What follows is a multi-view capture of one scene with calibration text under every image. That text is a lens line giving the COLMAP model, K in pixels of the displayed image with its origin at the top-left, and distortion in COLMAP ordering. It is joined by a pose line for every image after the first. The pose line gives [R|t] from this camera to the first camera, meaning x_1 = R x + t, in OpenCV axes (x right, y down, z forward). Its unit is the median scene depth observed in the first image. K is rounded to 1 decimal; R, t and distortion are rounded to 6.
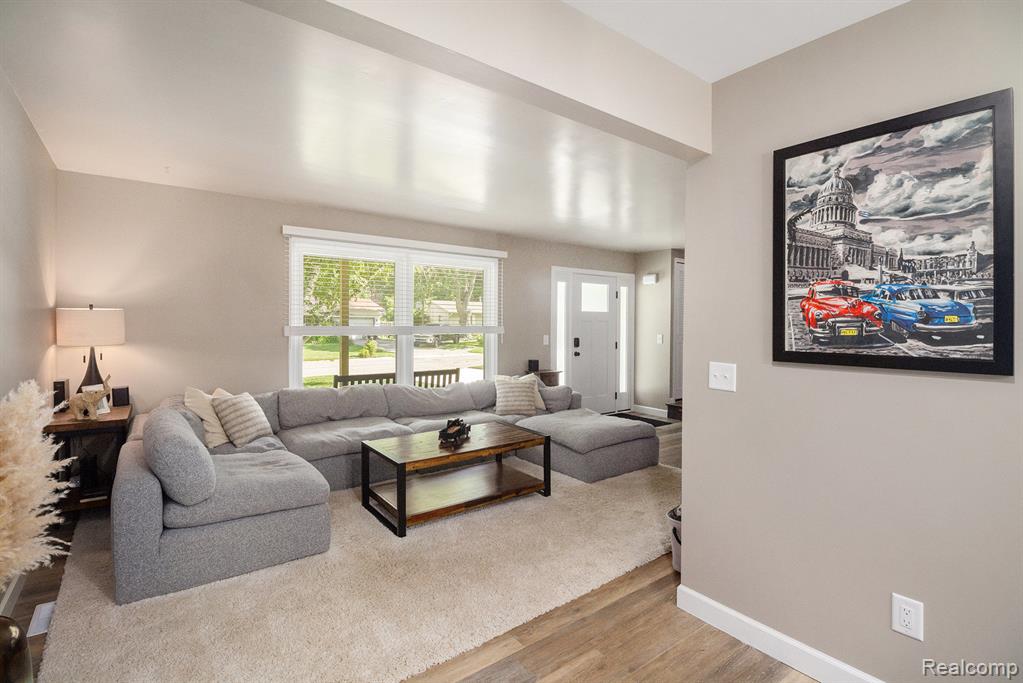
lens RADIAL K [[487.0, 0, 511.5], [0, 487.0, 341.5], [0, 0, 1]] dist [-0.000676, -0.016896]
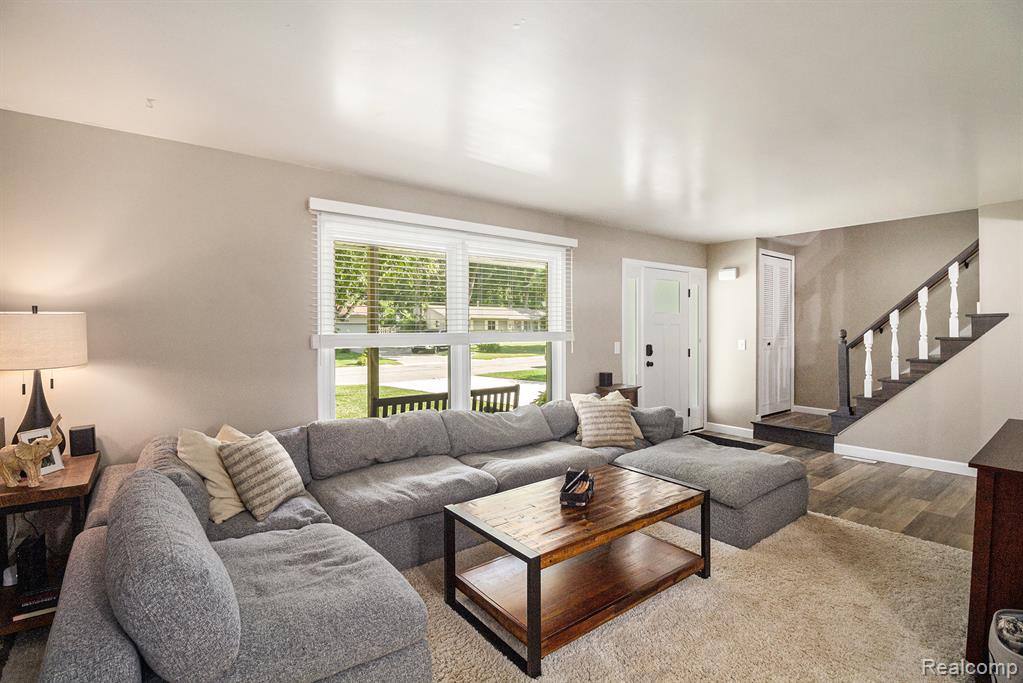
lens RADIAL K [[494.8, 0, 511.5], [0, 494.8, 341.5], [0, 0, 1]] dist [0.000085, -0.014408]
pose [[0.999899, -0.010672, 0.009365, -0.186790], [0.010767, 0.999890, -0.010176, -0.011851], [-0.009256, 0.010276, 0.999904, 0.269652]]
